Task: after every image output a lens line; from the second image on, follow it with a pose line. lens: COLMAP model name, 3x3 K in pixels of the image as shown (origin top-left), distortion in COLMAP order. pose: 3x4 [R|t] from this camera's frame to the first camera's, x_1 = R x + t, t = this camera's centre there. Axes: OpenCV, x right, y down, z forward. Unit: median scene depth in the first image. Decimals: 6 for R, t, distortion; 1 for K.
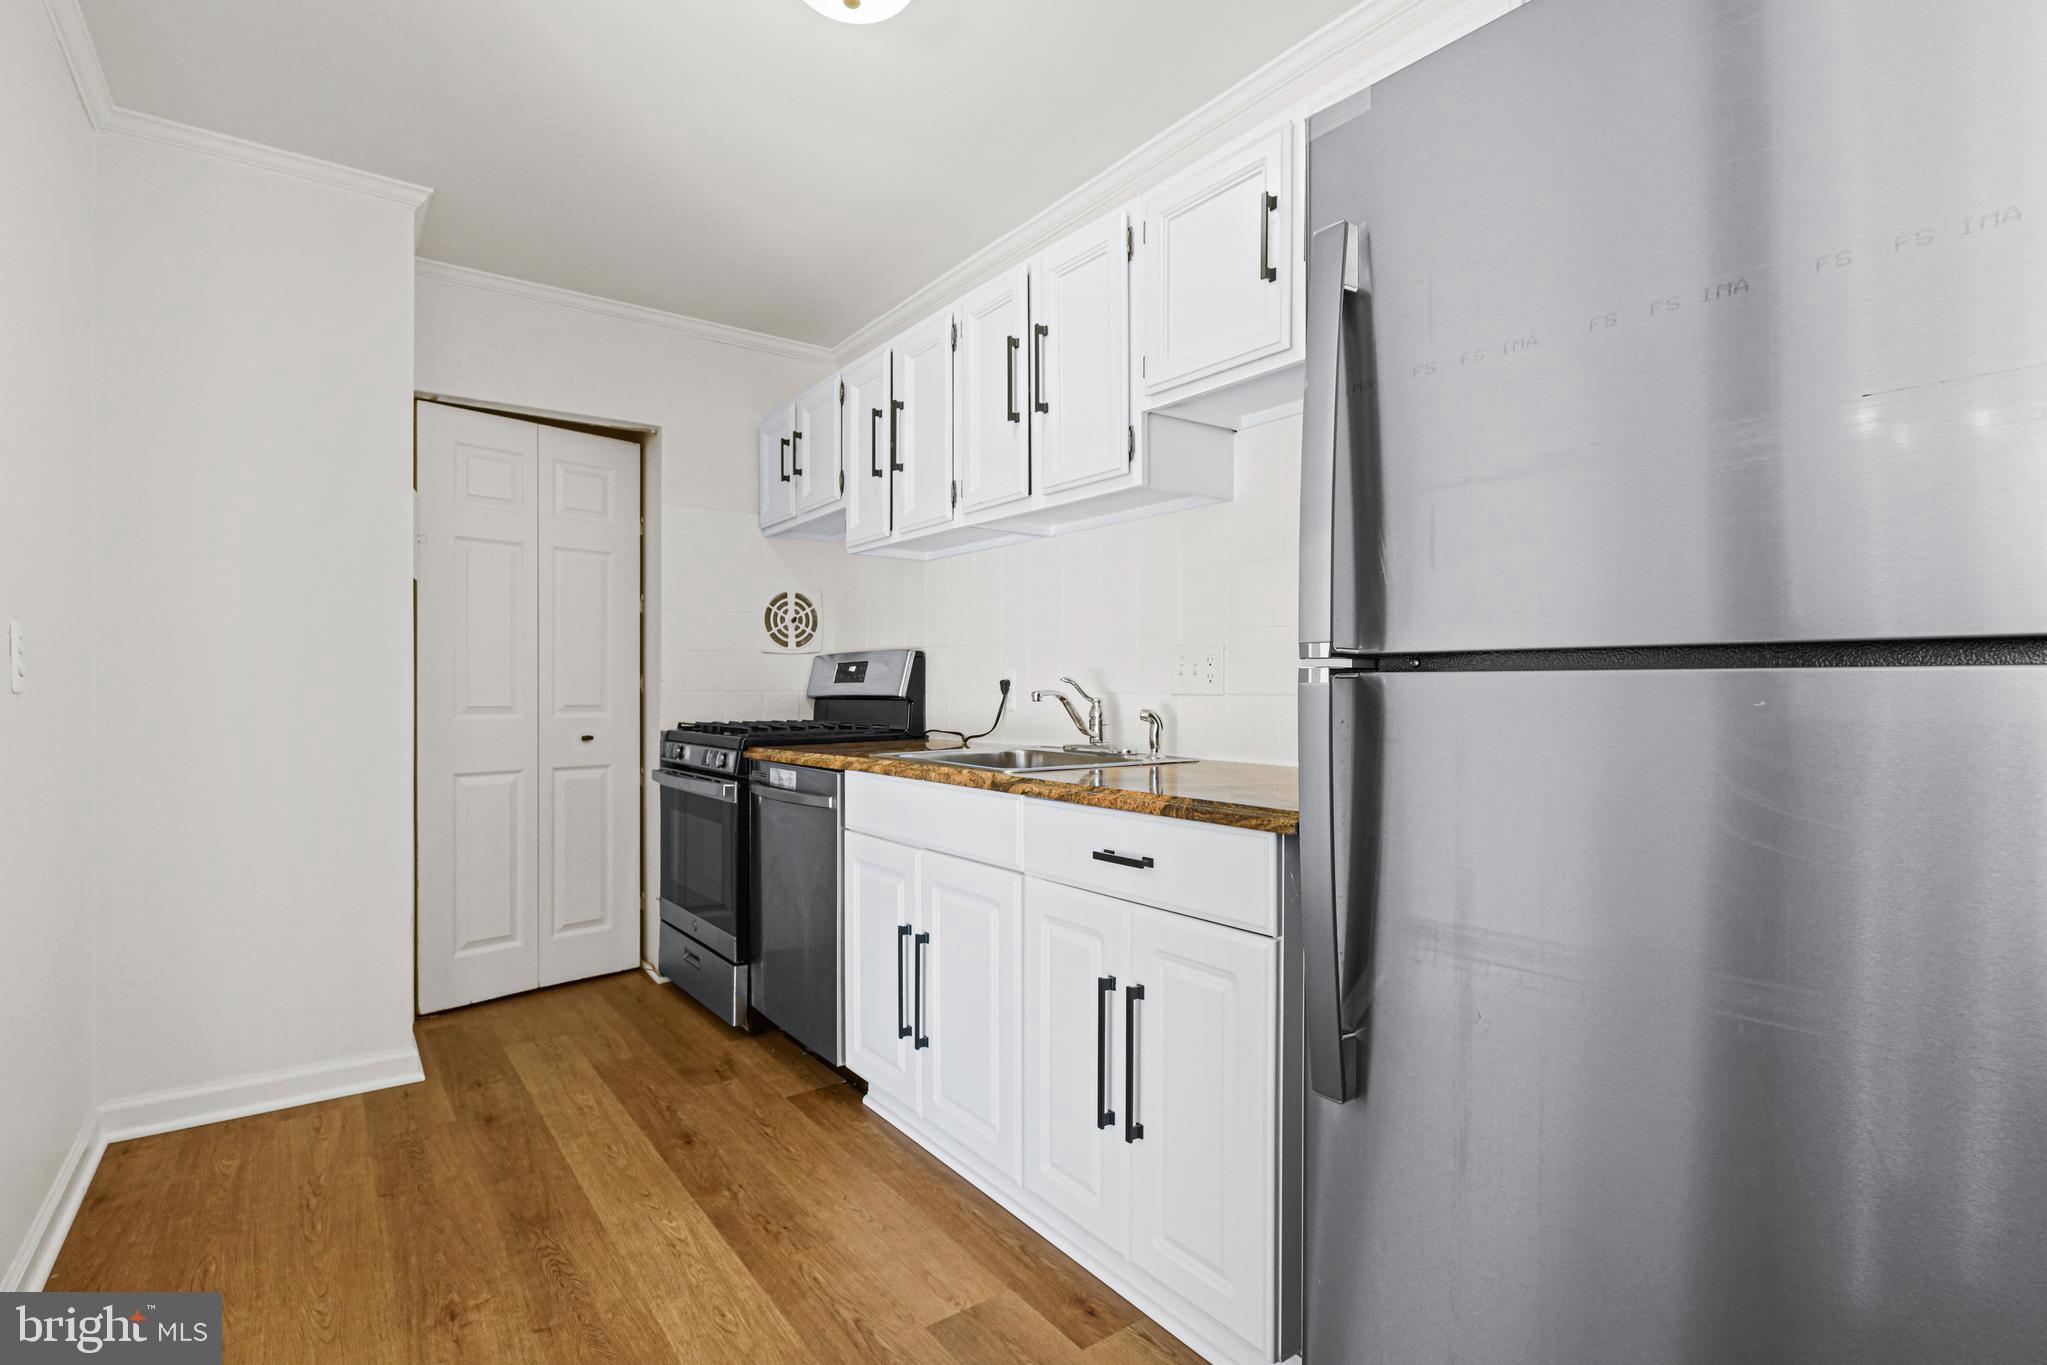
lens RADIAL K [[963.9, 0, 1023.9], [0, 963.9, 680.8], [0, 0, 1]] dist [-0.005681, 0.003689]
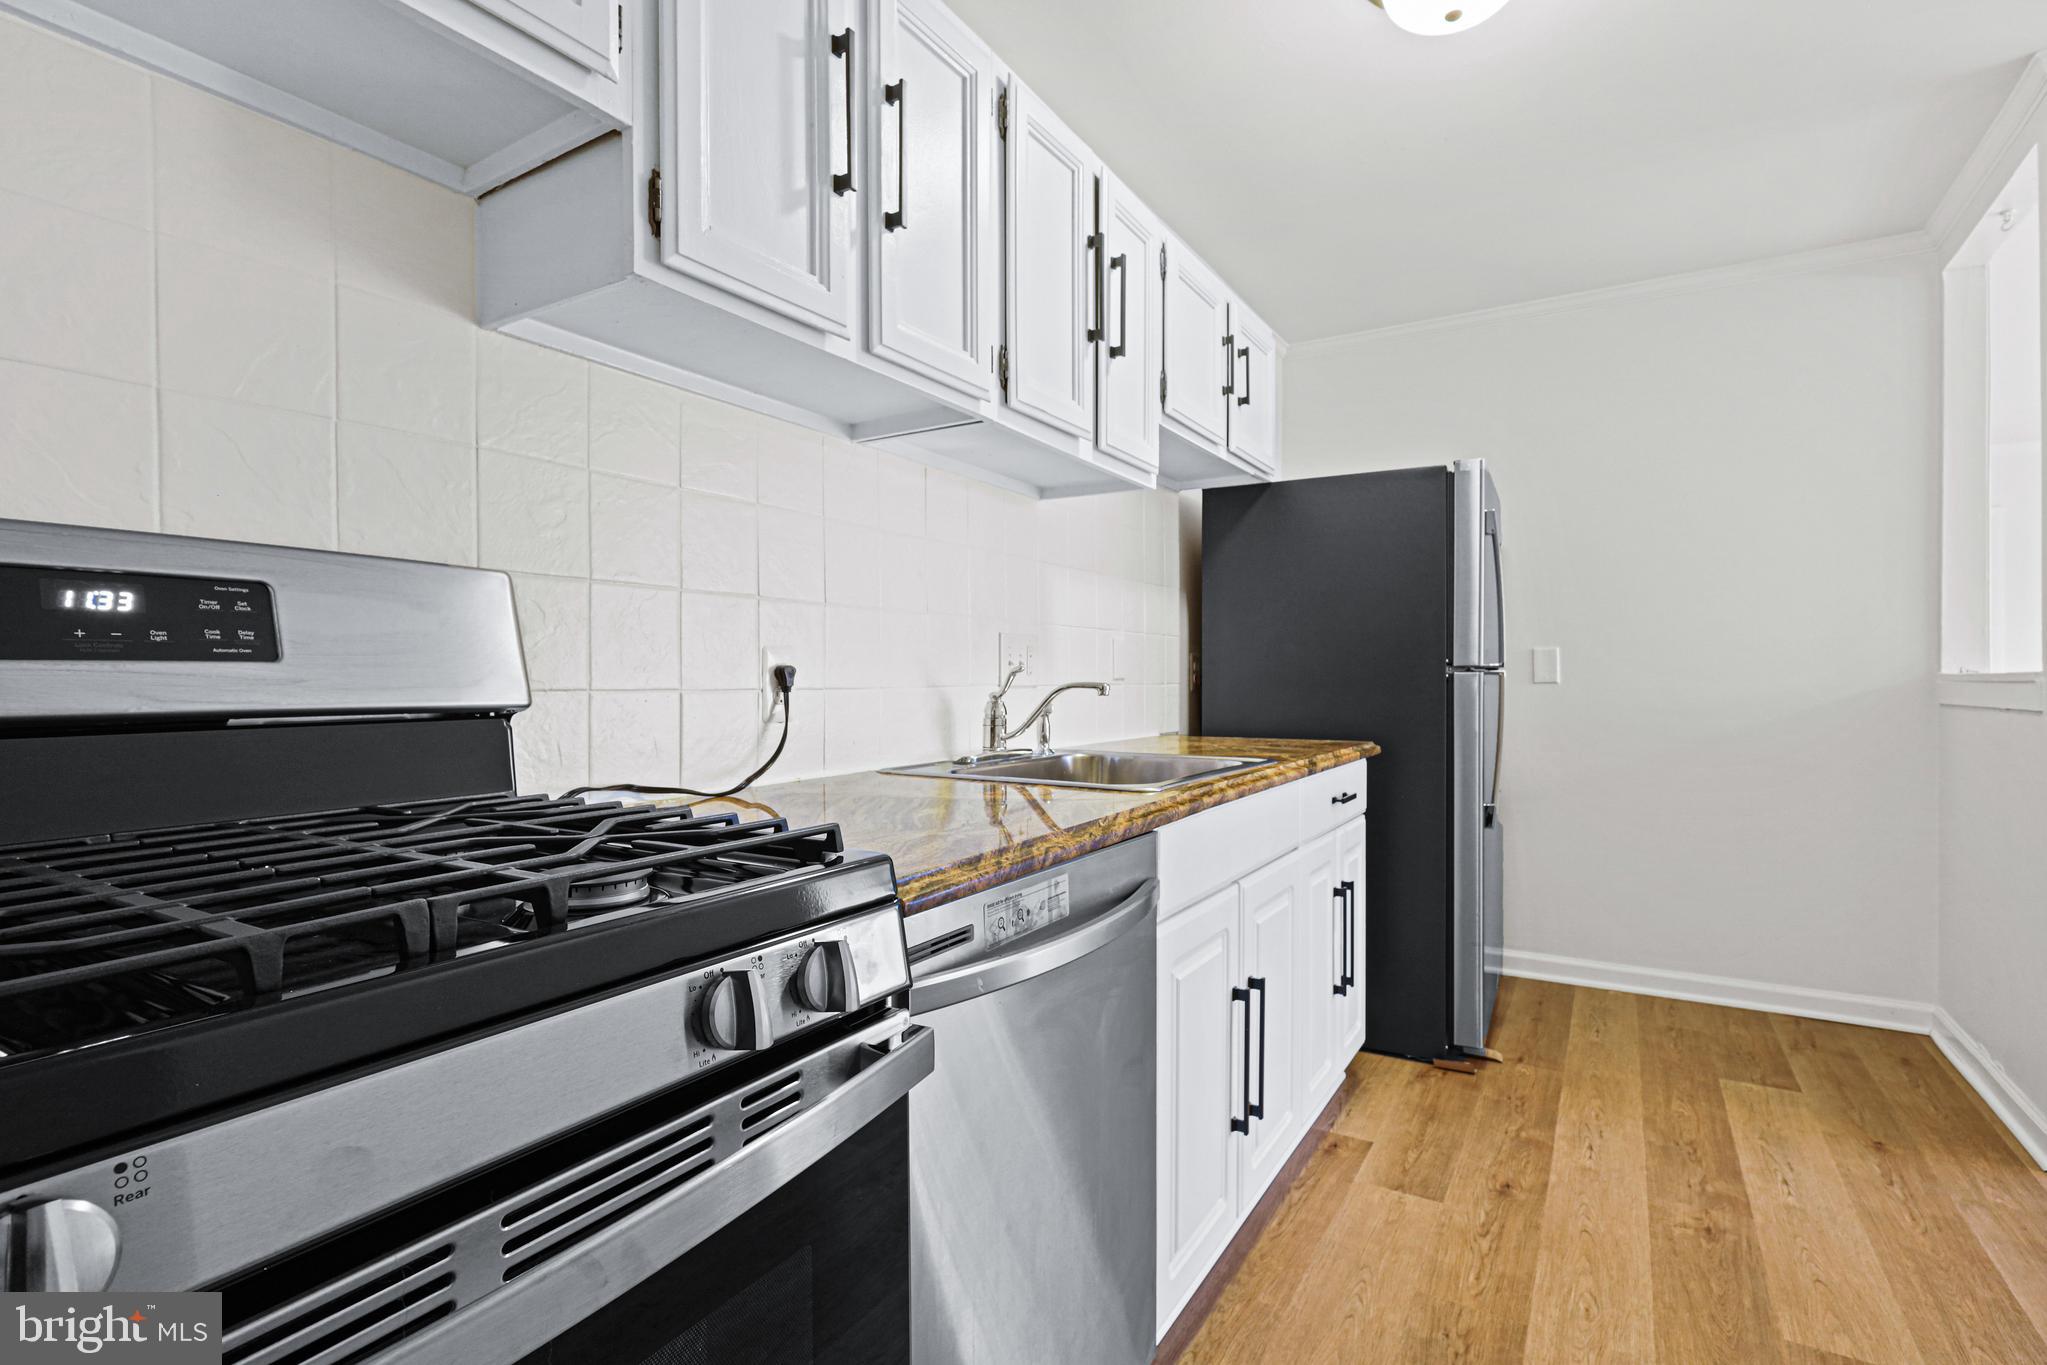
lens RADIAL K [[976.2, 0, 1025.8], [0, 976.2, 713.5], [0, 0, 1]] dist [0.001733, 0.000859]
pose [[-0.372080, -0.024855, 0.927868, -0.674108], [0.004360, 0.999584, 0.028525, 0.012412], [-0.928191, 0.014659, -0.371816, 1.263015]]
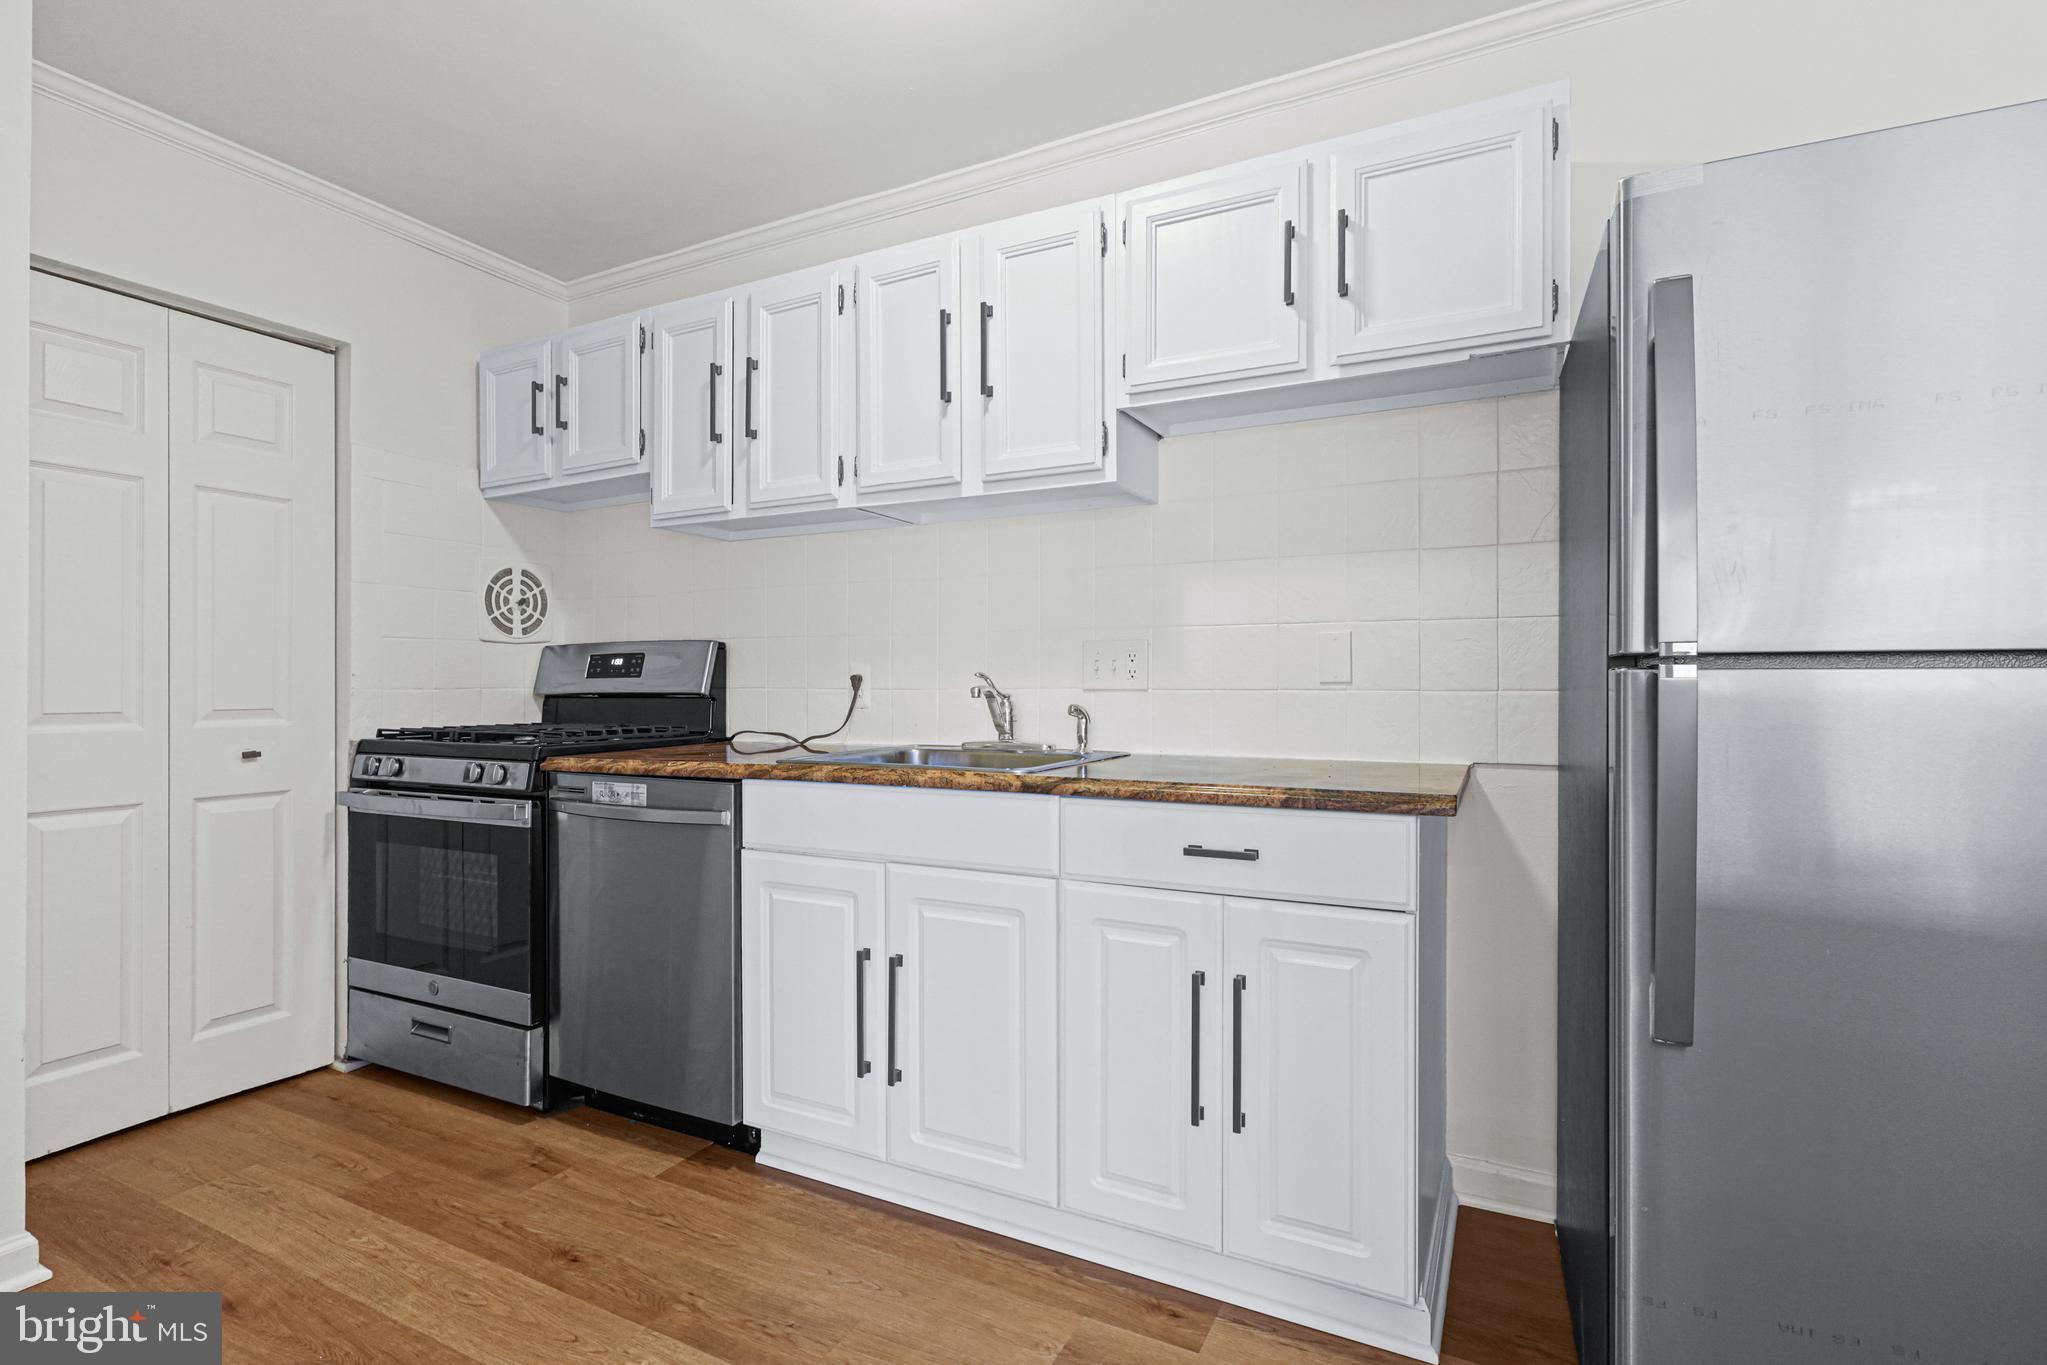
lens RADIAL K [[963.9, 0, 1000.1], [0, 963.9, 666.5], [0, 0, 1]] dist [-0.005681, 0.003689]
pose [[0.899792, 0.003270, 0.436308, -0.350555], [0.000132, 0.999970, -0.007766, -0.002160], [-0.436320, 0.007045, 0.899764, 0.121817]]
